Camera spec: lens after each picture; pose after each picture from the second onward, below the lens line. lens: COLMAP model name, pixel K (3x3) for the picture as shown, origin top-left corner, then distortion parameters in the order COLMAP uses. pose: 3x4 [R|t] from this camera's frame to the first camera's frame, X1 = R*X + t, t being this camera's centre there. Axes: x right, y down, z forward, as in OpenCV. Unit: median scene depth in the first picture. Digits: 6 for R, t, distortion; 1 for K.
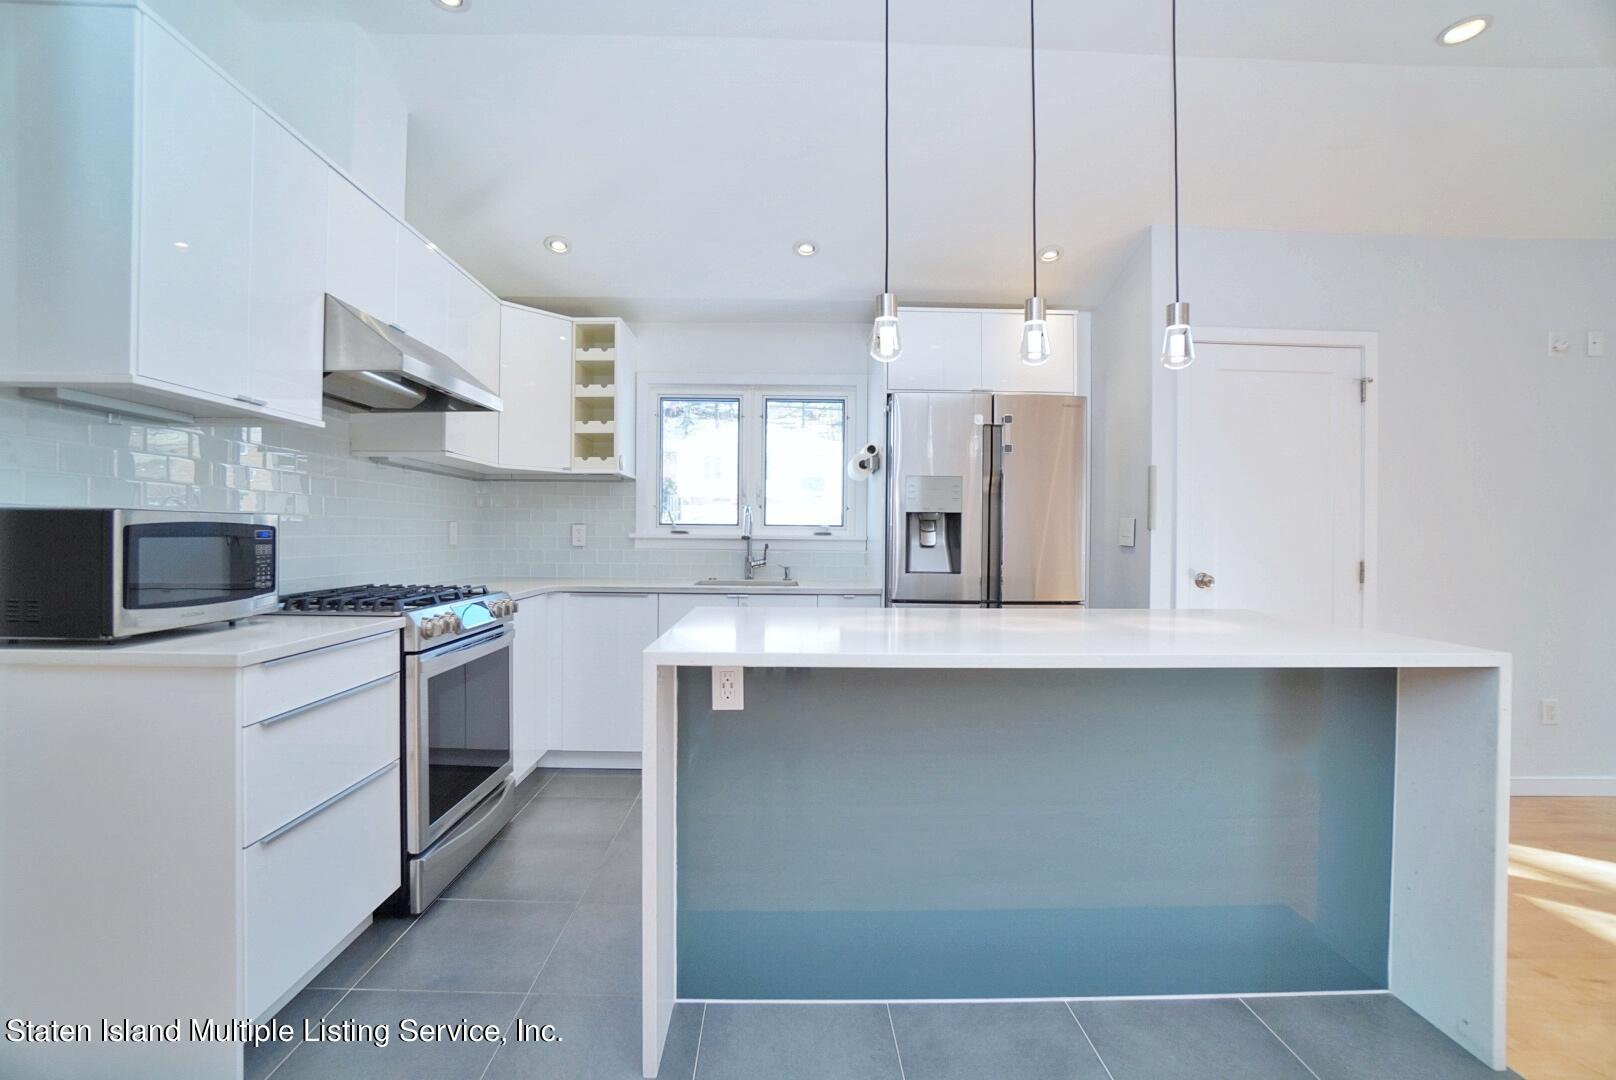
lens RADIAL K [[708.0, 0, 783.8], [0, 708.0, 535.7], [0, 0, 1]] dist [-0.062641, 0.023411]
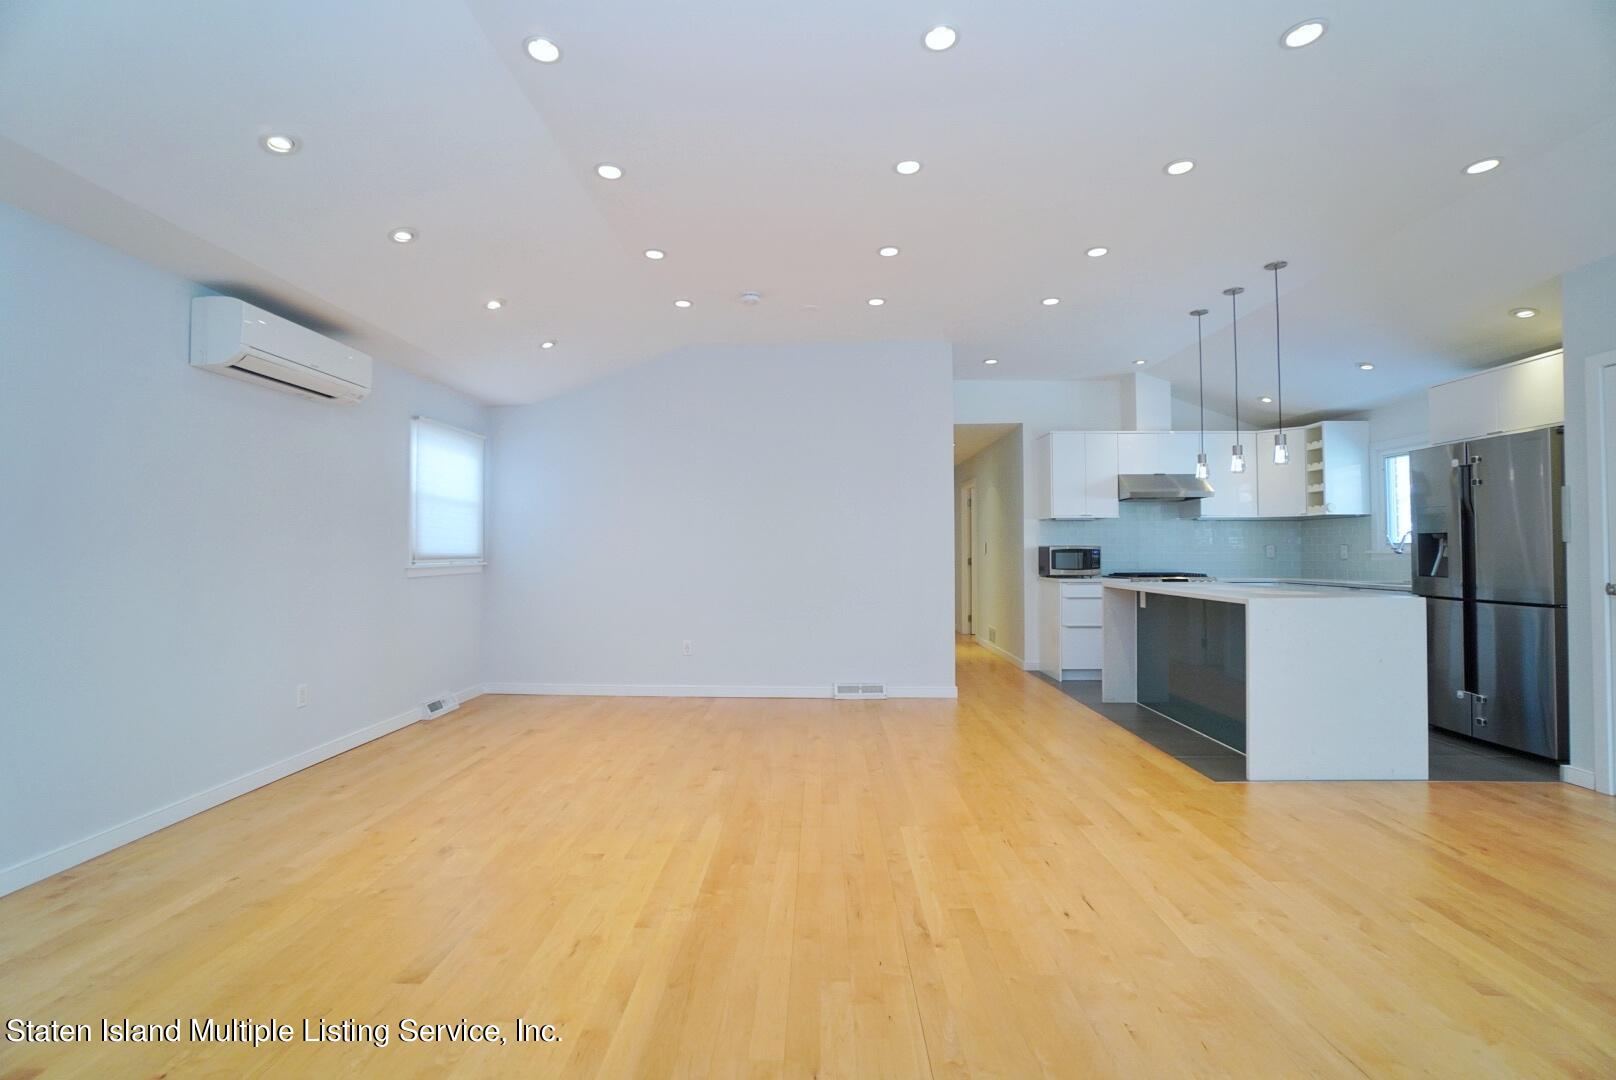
lens RADIAL K [[708.0, 0, 783.8], [0, 708.0, 535.7], [0, 0, 1]] dist [-0.062641, 0.023411]
pose [[-0.071721, -0.030857, -0.996947, 1.650968], [-0.001782, 0.999524, -0.030809, 0.015453], [0.997423, -0.000433, -0.071742, -0.179485]]
